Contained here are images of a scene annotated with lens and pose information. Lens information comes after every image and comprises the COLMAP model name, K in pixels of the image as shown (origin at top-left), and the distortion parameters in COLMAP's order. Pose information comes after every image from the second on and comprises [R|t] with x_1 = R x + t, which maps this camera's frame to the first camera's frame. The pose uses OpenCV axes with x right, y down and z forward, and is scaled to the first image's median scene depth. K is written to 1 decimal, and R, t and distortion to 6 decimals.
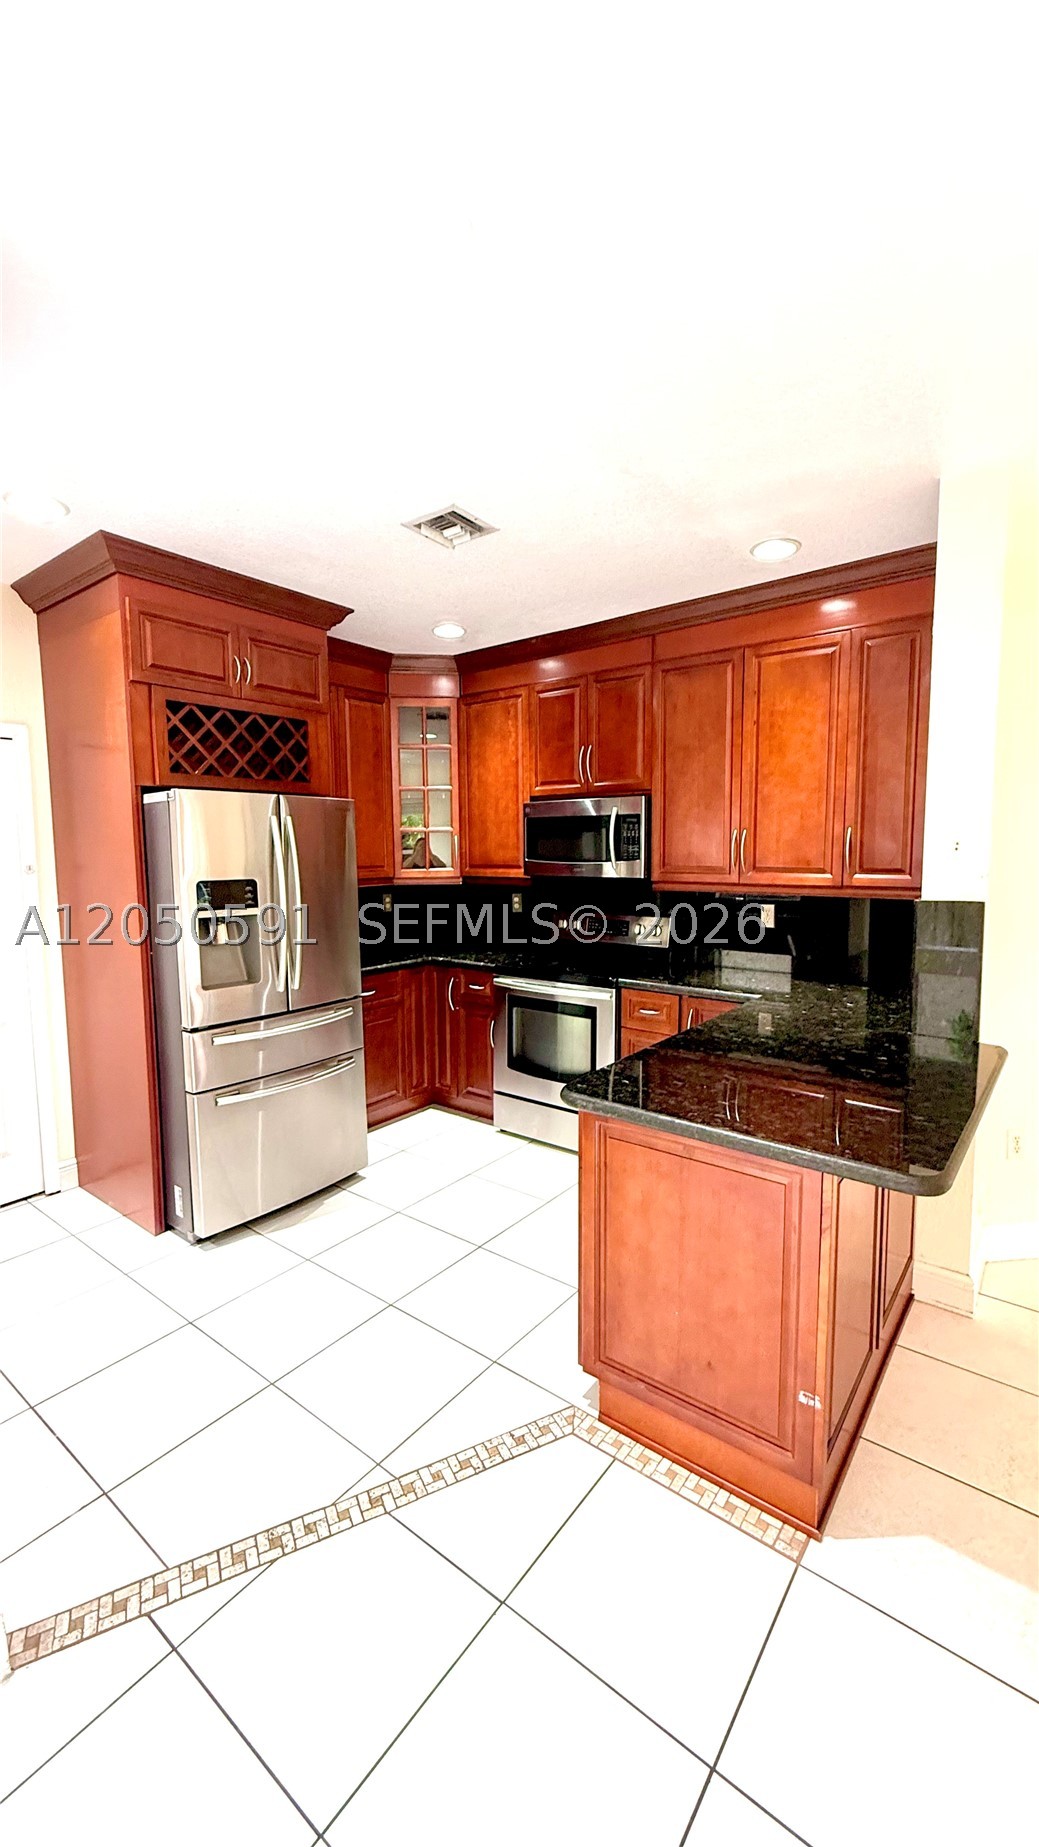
lens RADIAL K [[738.1, 0, 518.4], [0, 738.1, 916.2], [0, 0, 1]] dist [-0.000018, 0.000566]
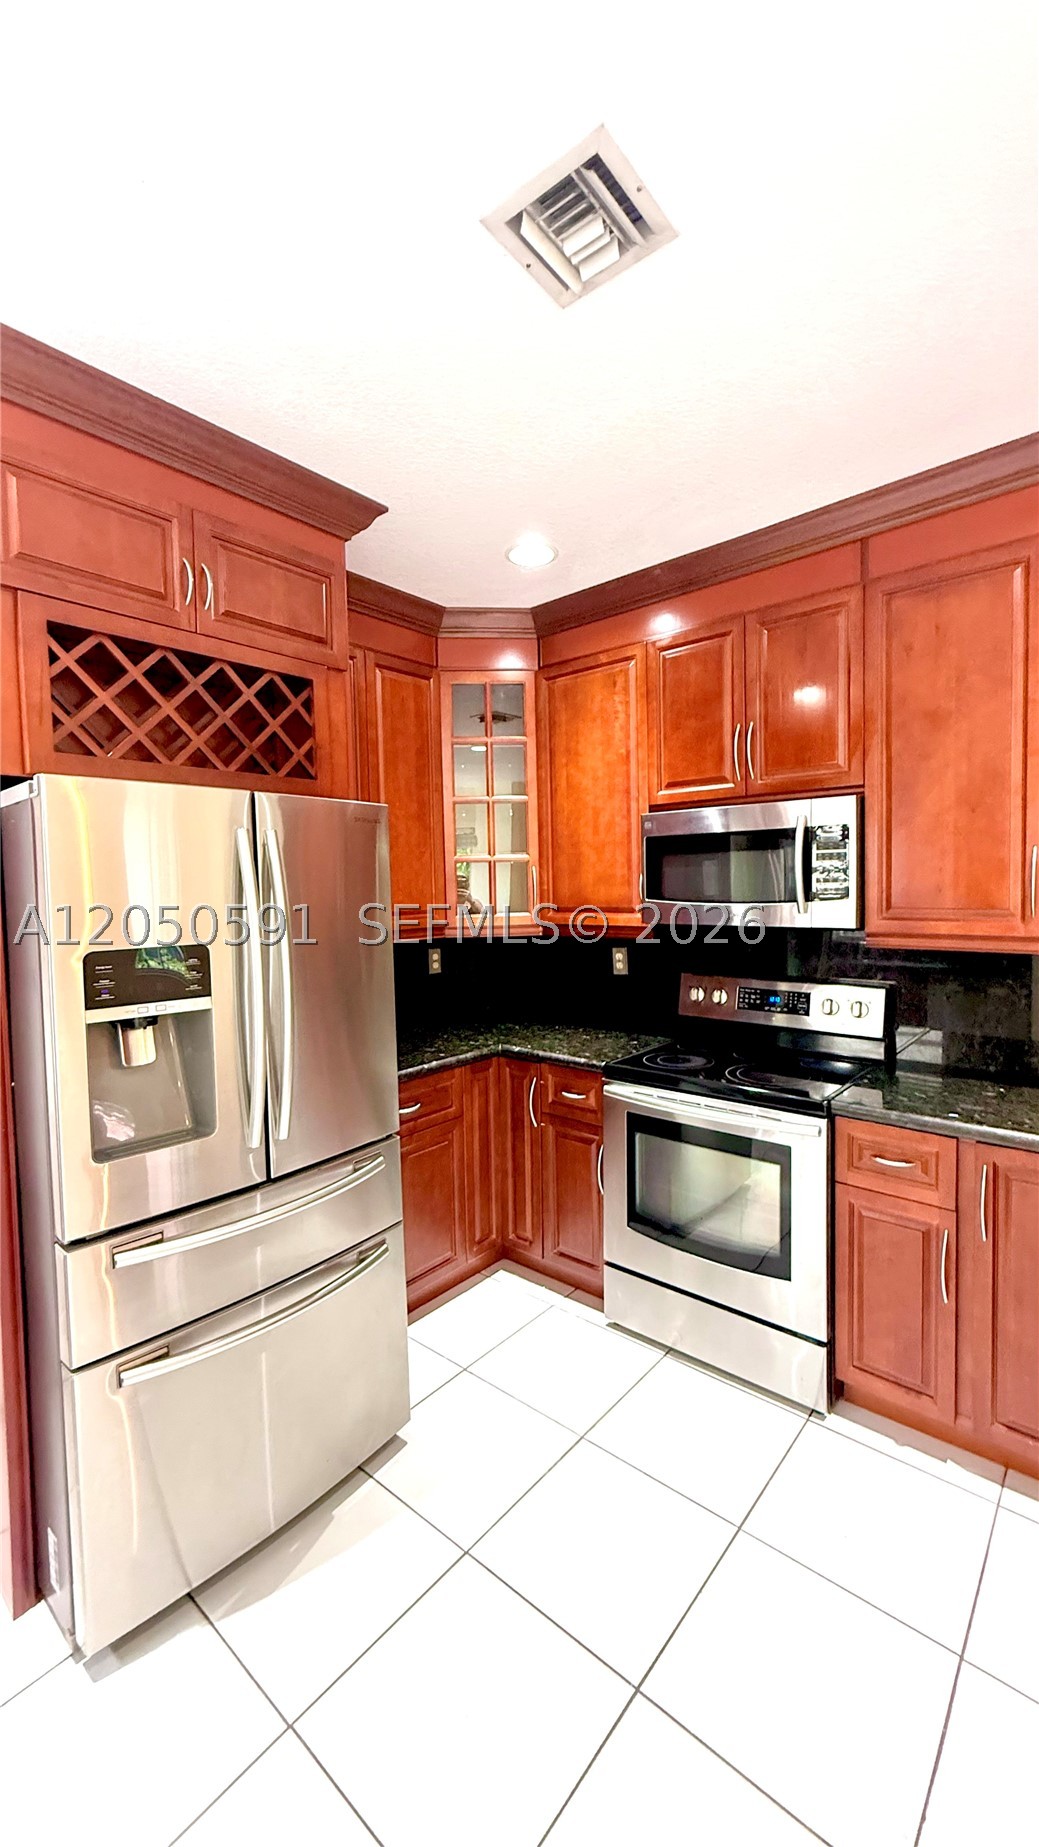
lens RADIAL K [[738.1, 0, 518.4], [0, 738.1, 916.2], [0, 0, 1]] dist [-0.000018, 0.000566]
pose [[0.998774, -0.009923, -0.048495, -0.078894], [0.007531, 0.998757, -0.049274, -0.033181], [0.048924, 0.048849, 0.997607, 0.367913]]
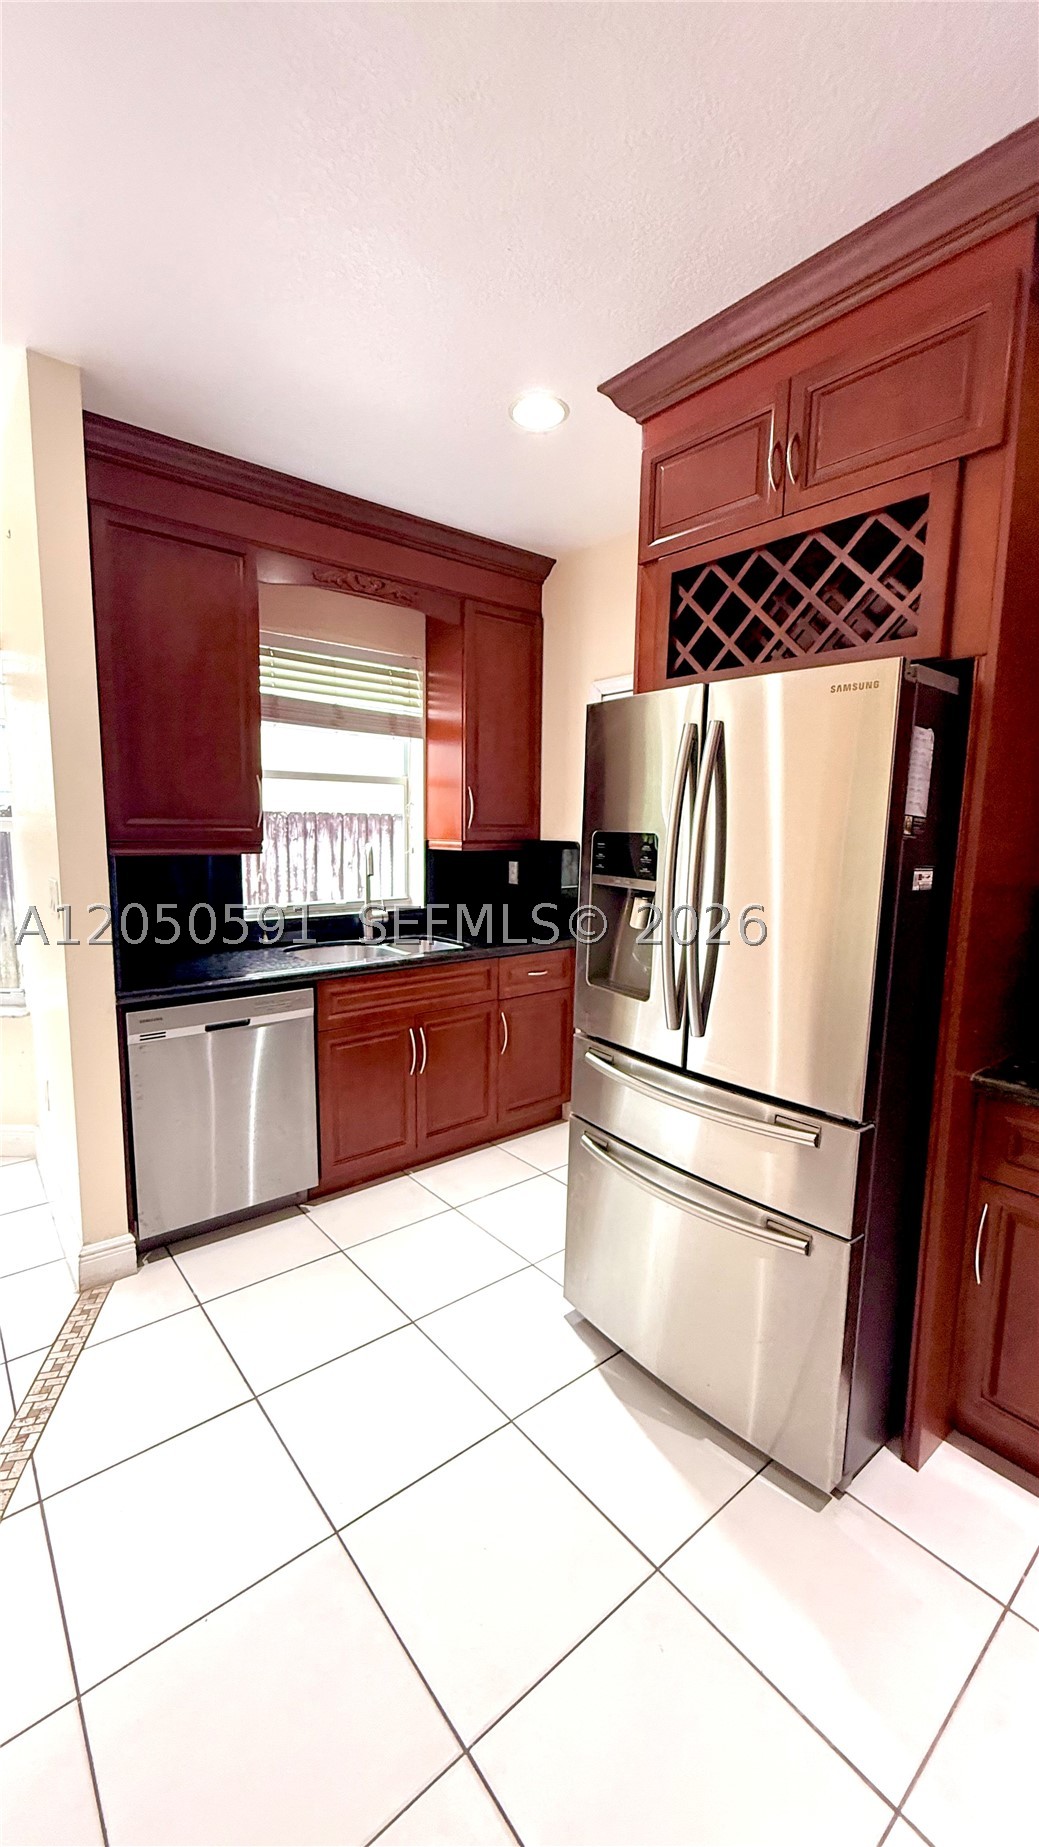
lens RADIAL K [[738.1, 0, 518.4], [0, 738.1, 916.2], [0, 0, 1]] dist [-0.000018, 0.000566]
pose [[-0.222008, 0.129282, -0.966436, 0.207748], [-0.108669, 0.981715, 0.156289, -0.052219], [0.968970, 0.139719, -0.203900, 0.803467]]
